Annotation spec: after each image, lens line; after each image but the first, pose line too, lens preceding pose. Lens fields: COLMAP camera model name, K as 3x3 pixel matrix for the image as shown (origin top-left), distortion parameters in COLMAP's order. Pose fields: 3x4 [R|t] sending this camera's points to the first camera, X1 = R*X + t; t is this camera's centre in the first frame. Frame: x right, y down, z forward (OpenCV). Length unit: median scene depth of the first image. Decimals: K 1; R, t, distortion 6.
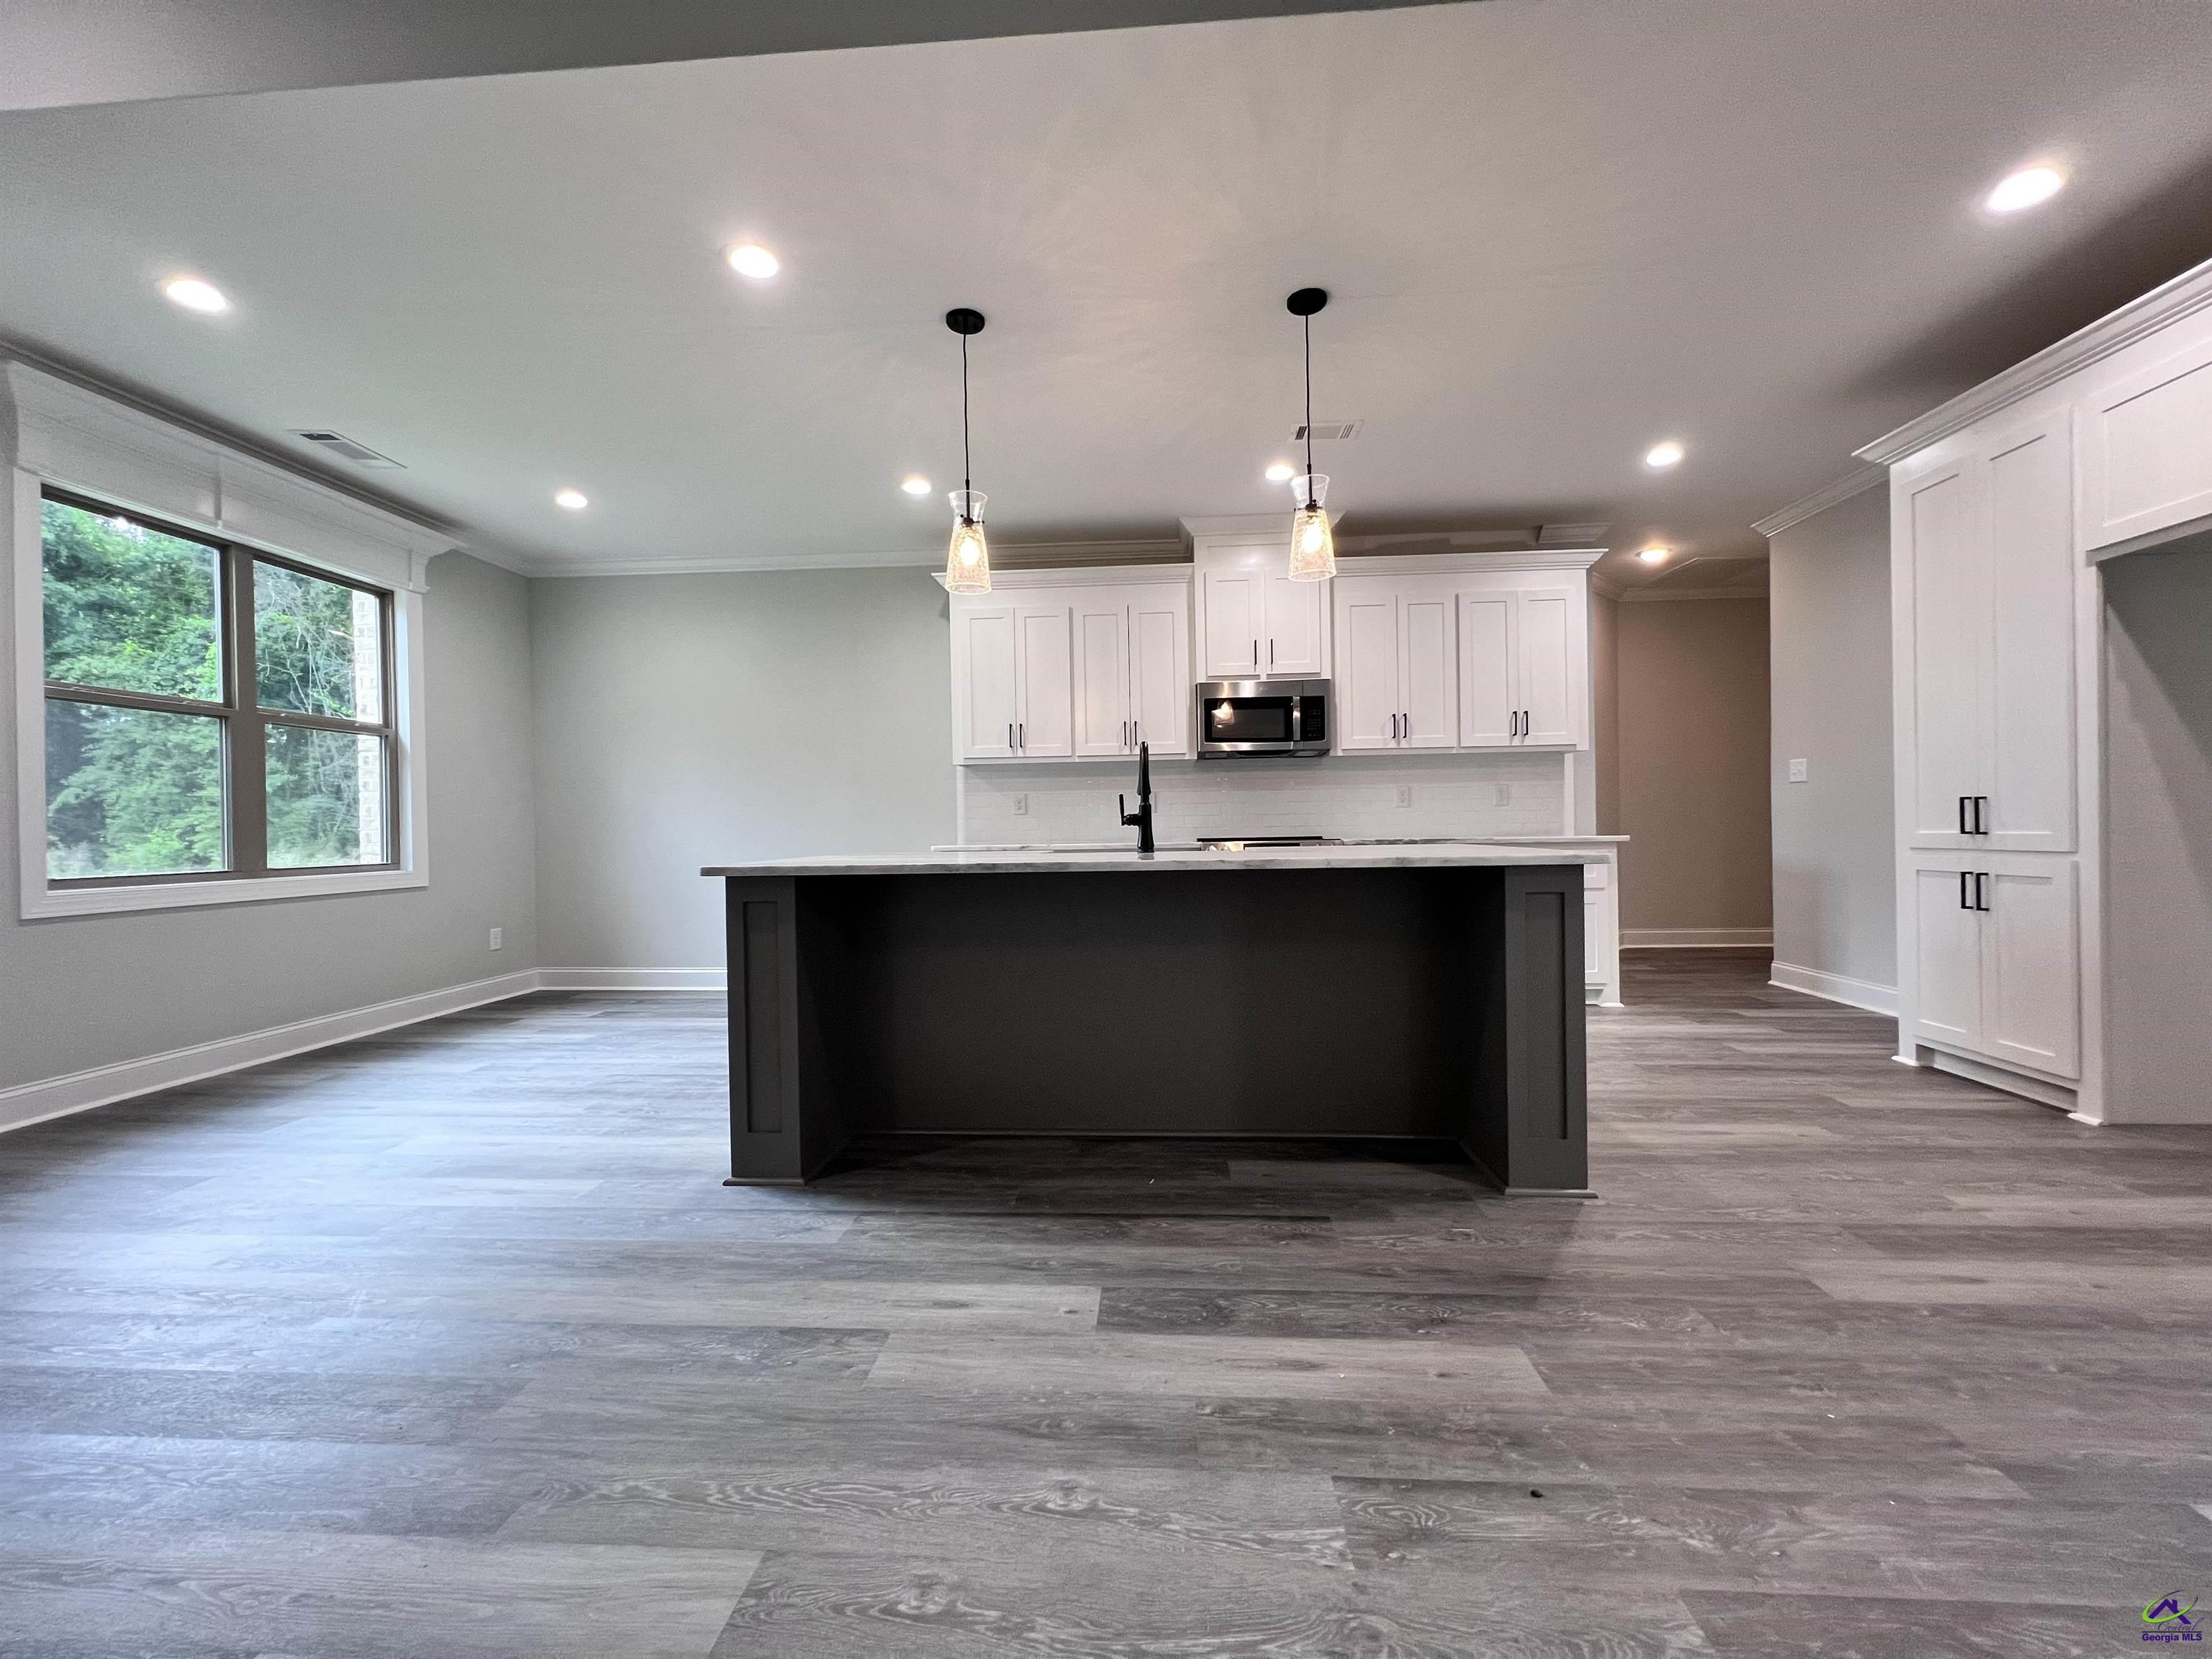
lens RADIAL K [[885.8, 0, 1106.4], [0, 885.8, 831.7], [0, 0, 1]] dist [-0.000745, 0.000367]
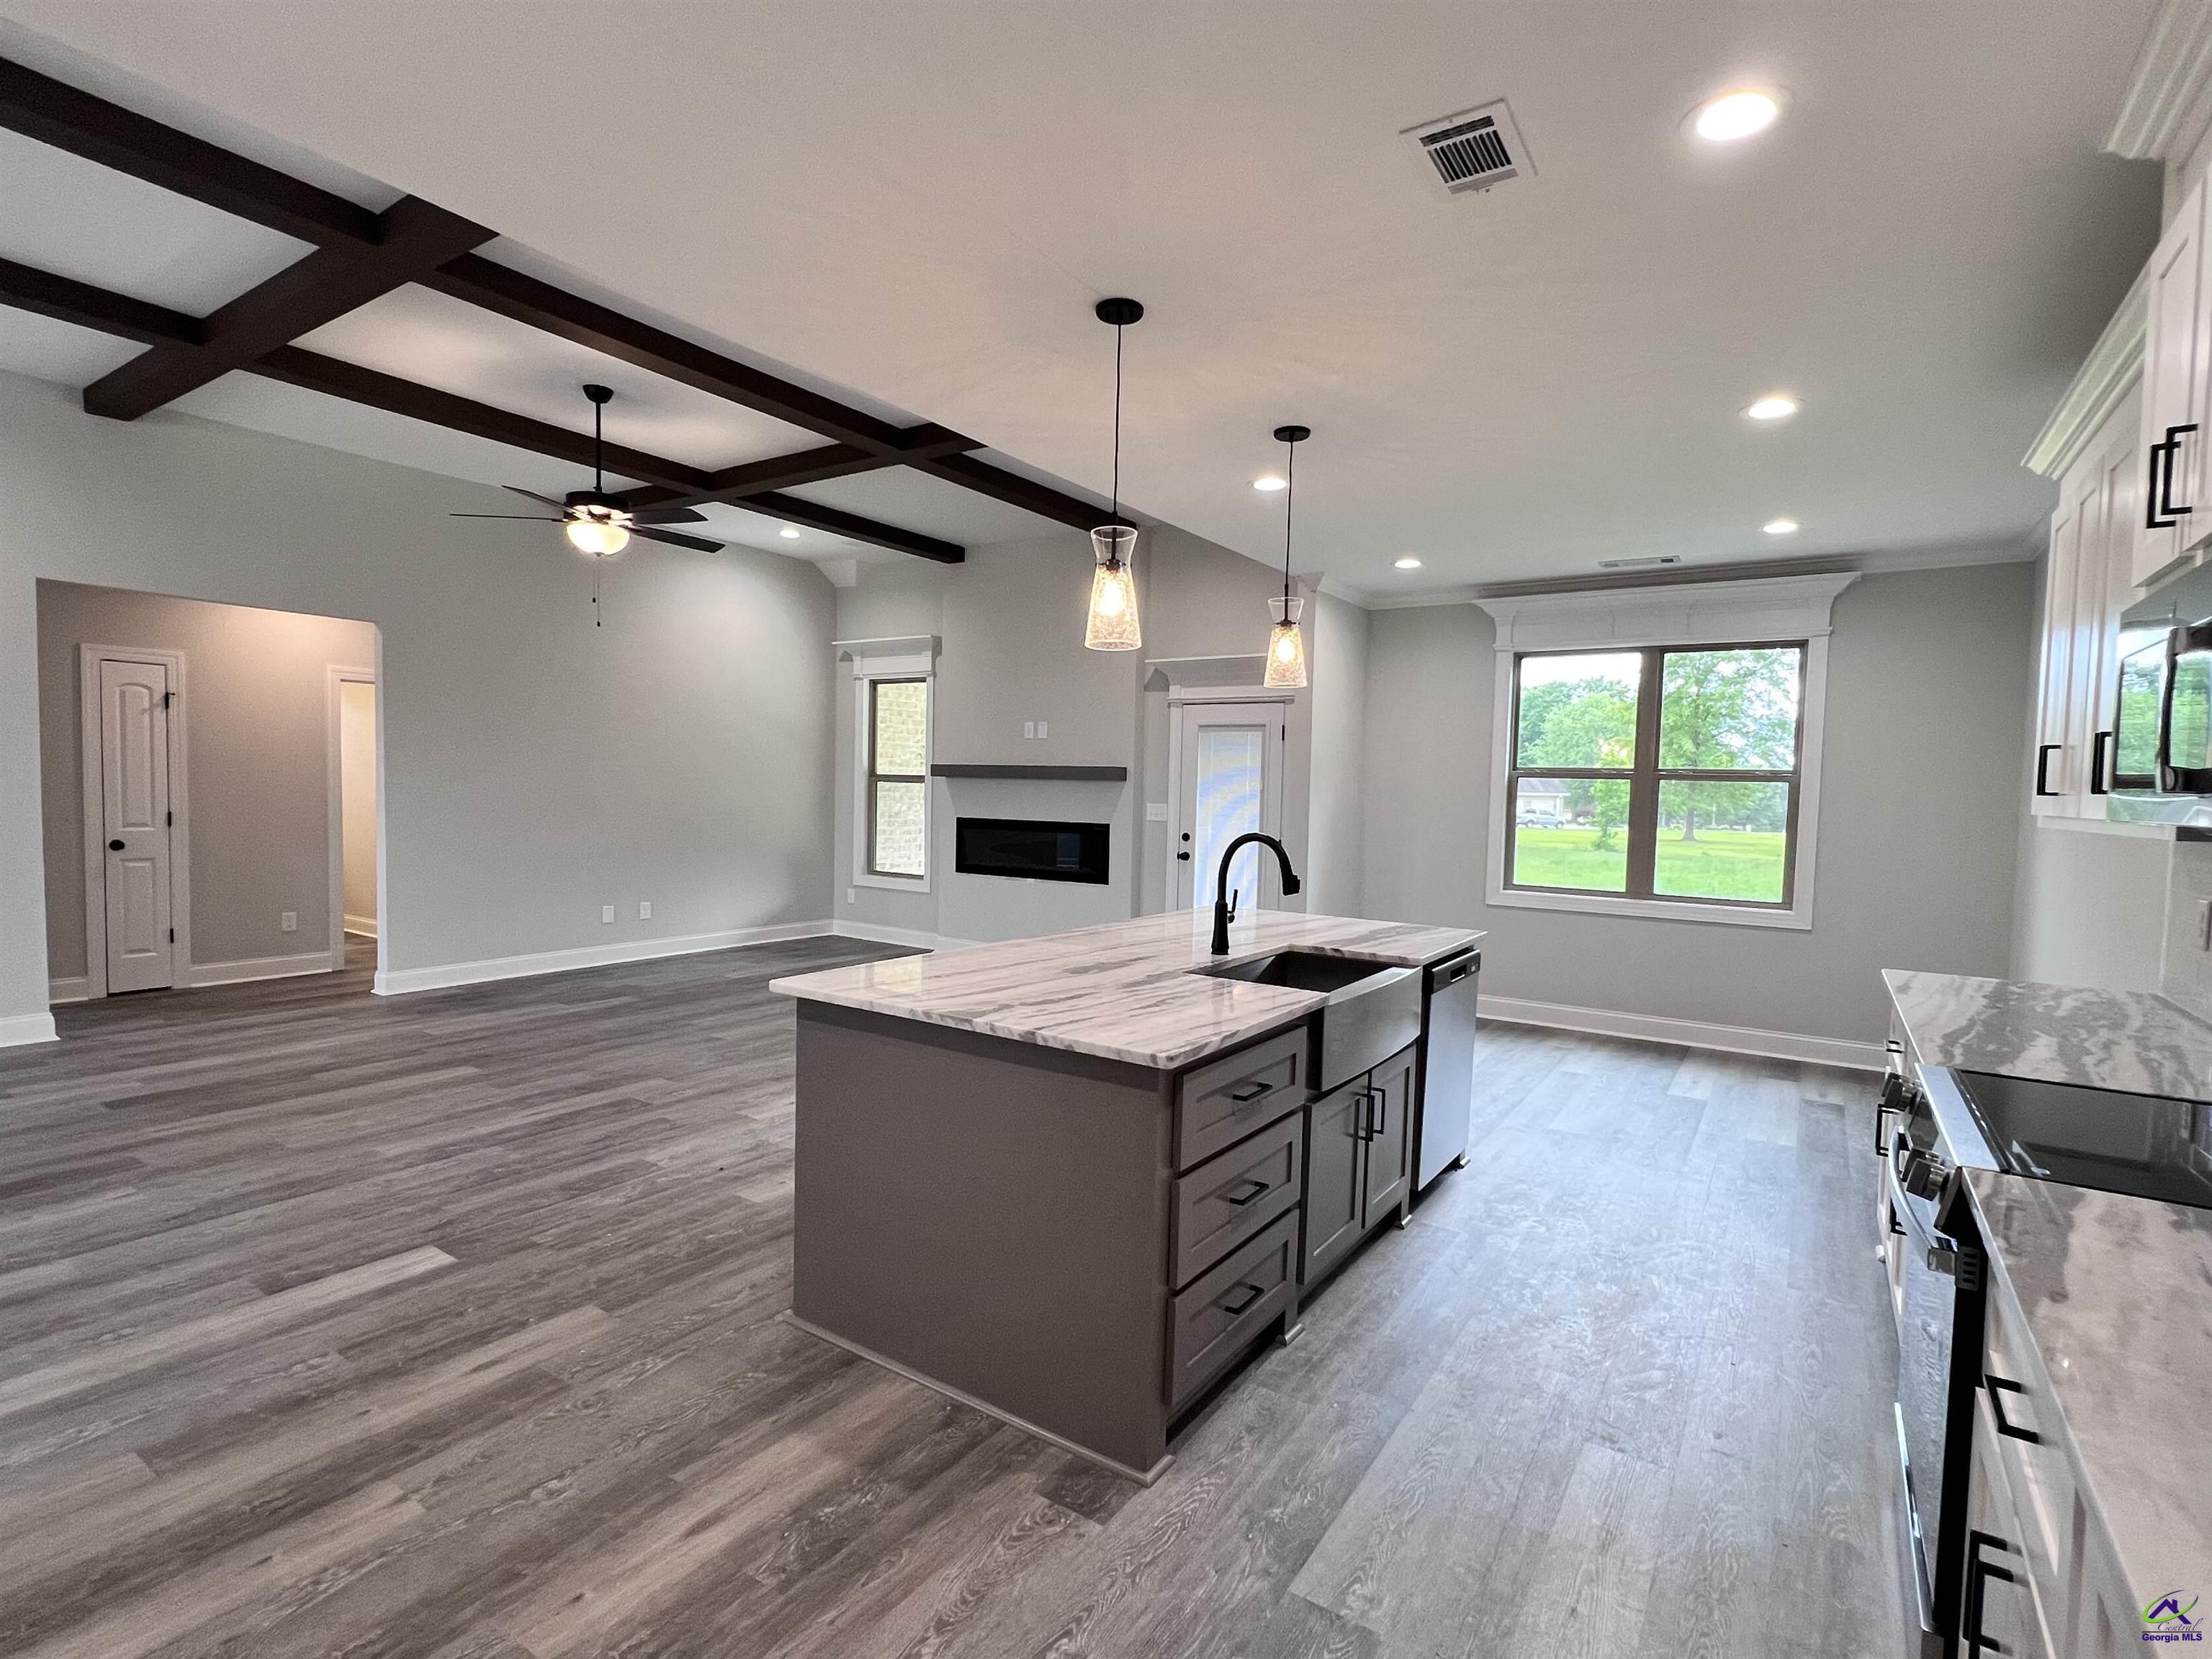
lens RADIAL K [[1063.8, 0, 1106.1], [0, 1063.8, 838.1], [0, 0, 1]] dist [-0.002214, -0.000310]
pose [[-0.499867, 0.049068, -0.864711, 1.133403], [-0.020968, 0.997416, 0.068720, -0.183094], [0.865848, 0.052482, -0.497546, 1.541063]]
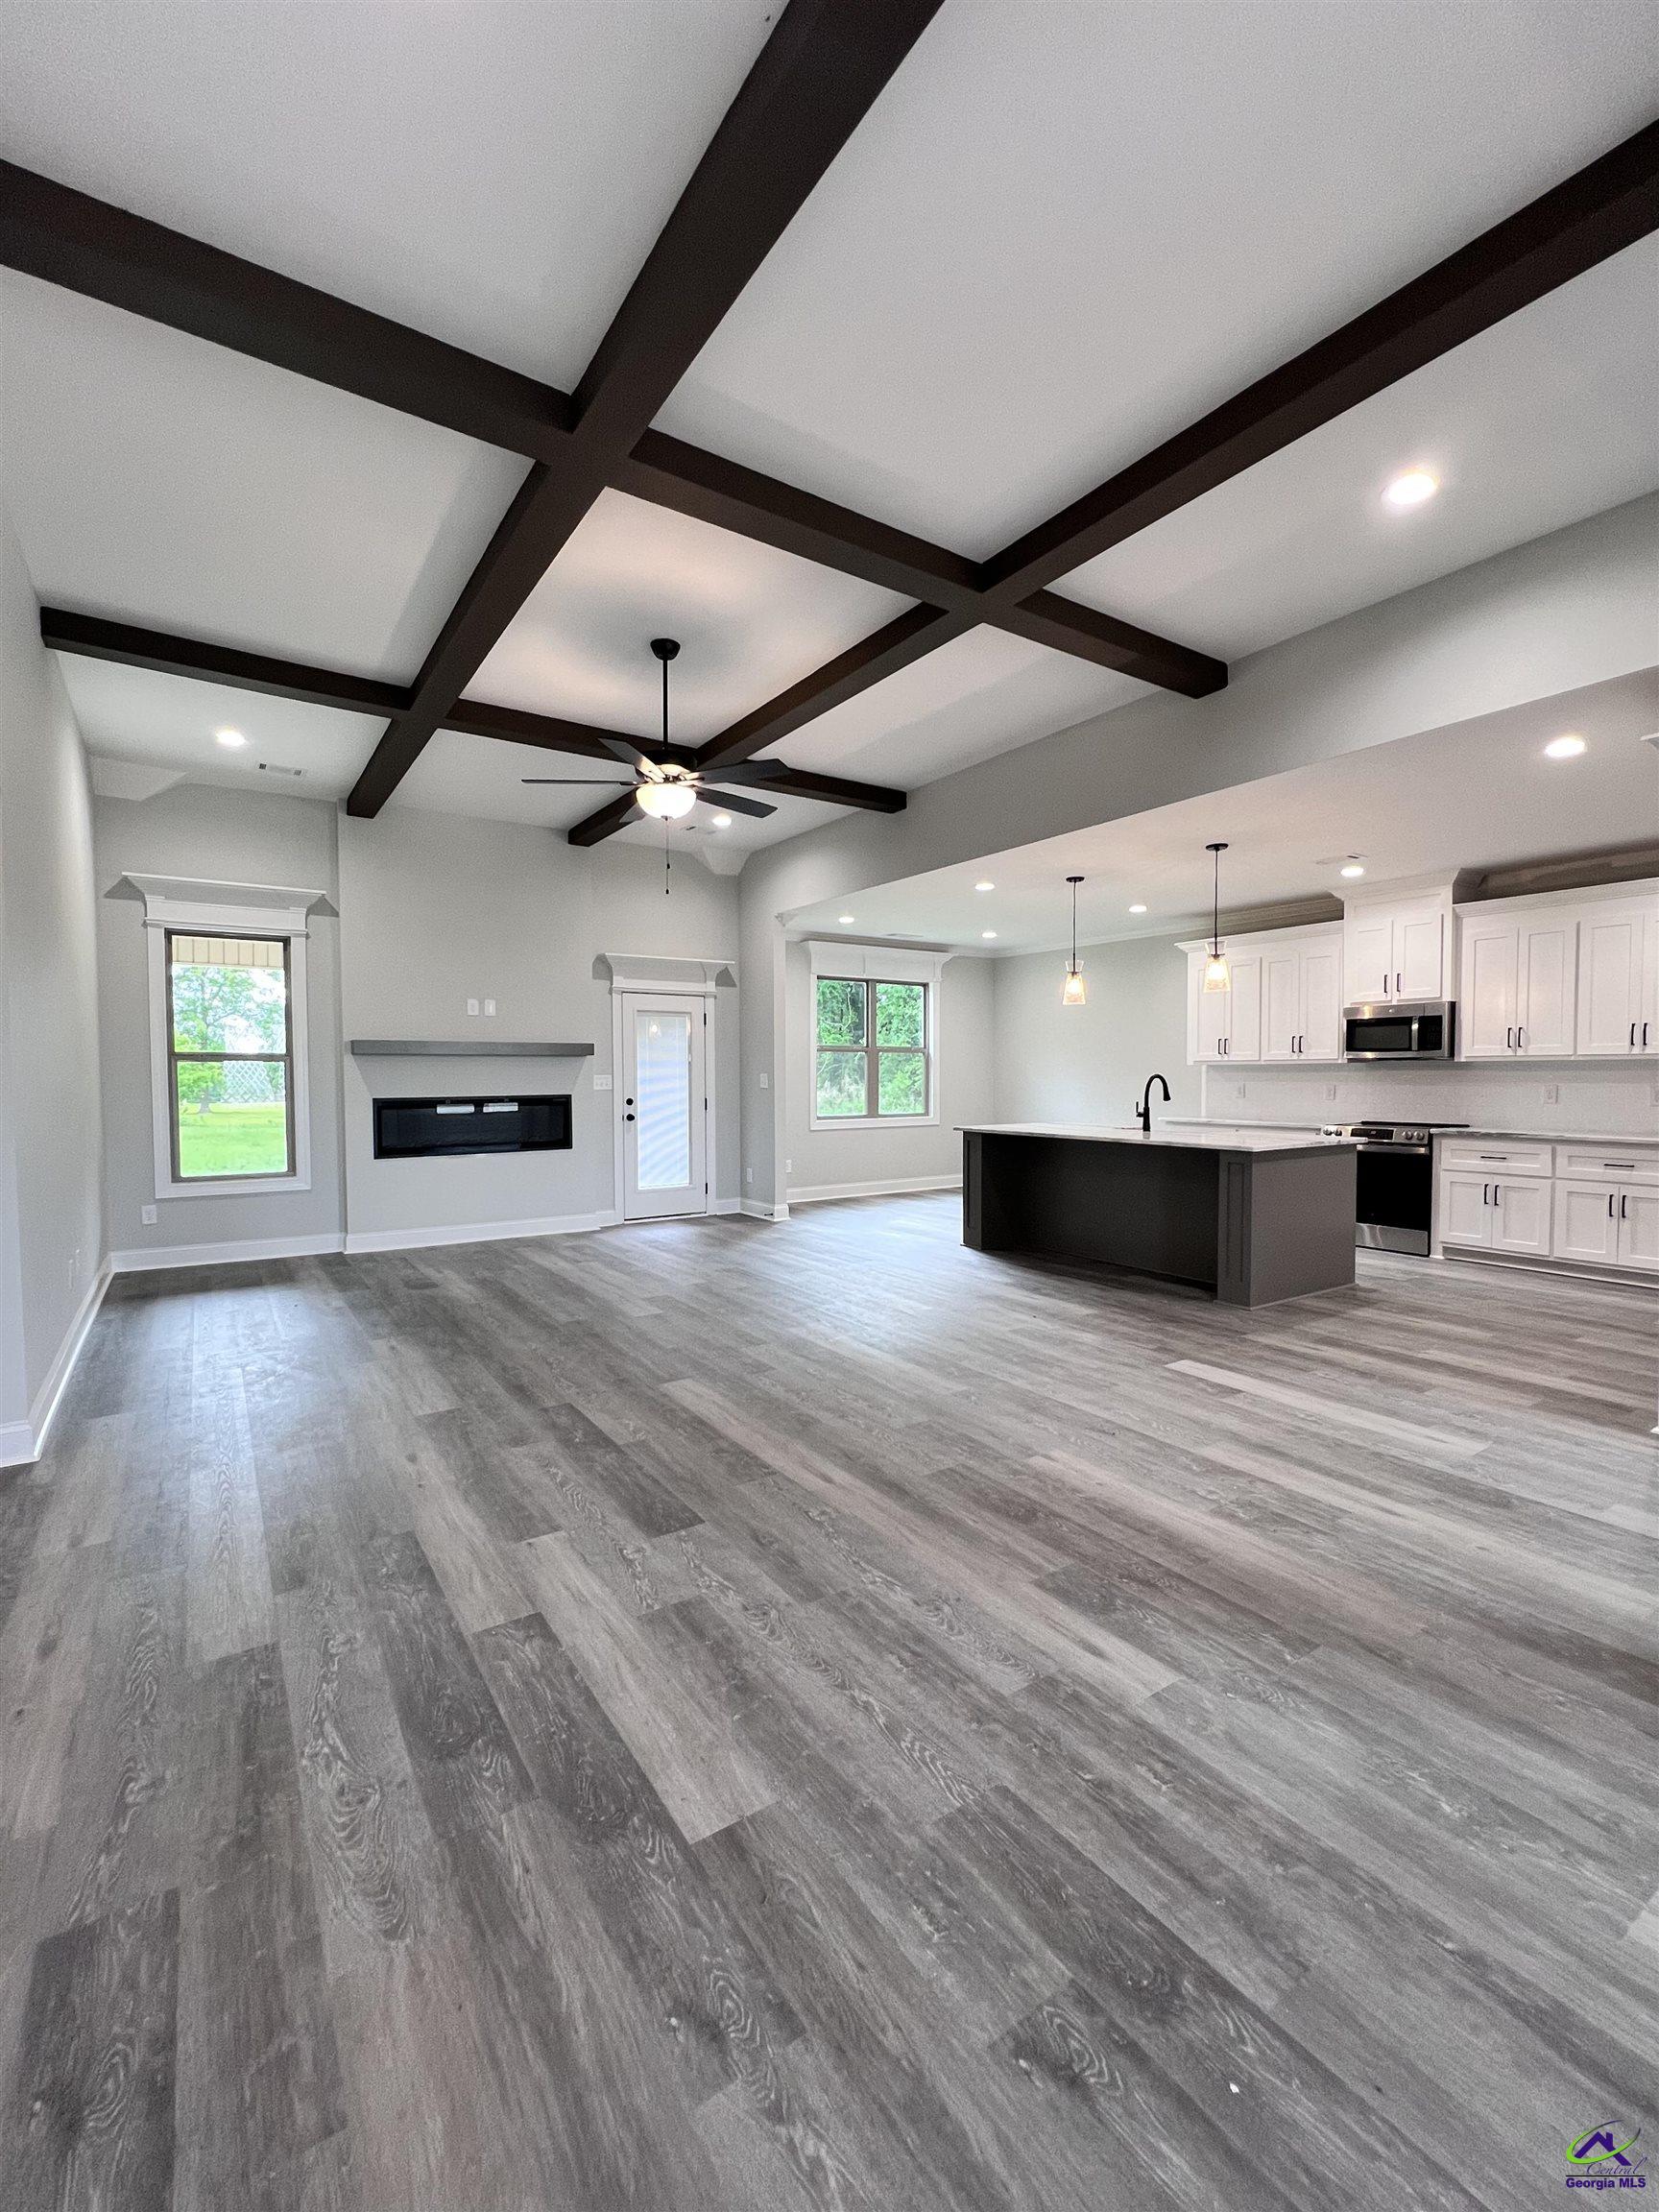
lens RADIAL K [[938.8, 0, 826.9], [0, 938.8, 1107.8], [0, 0, 1]] dist [-0.000422, -0.000019]
pose [[0.610973, 0.043636, -0.790448, 1.363607], [-0.012096, 0.998878, 0.045793, -0.126095], [0.791559, -0.018417, 0.610815, -0.922577]]
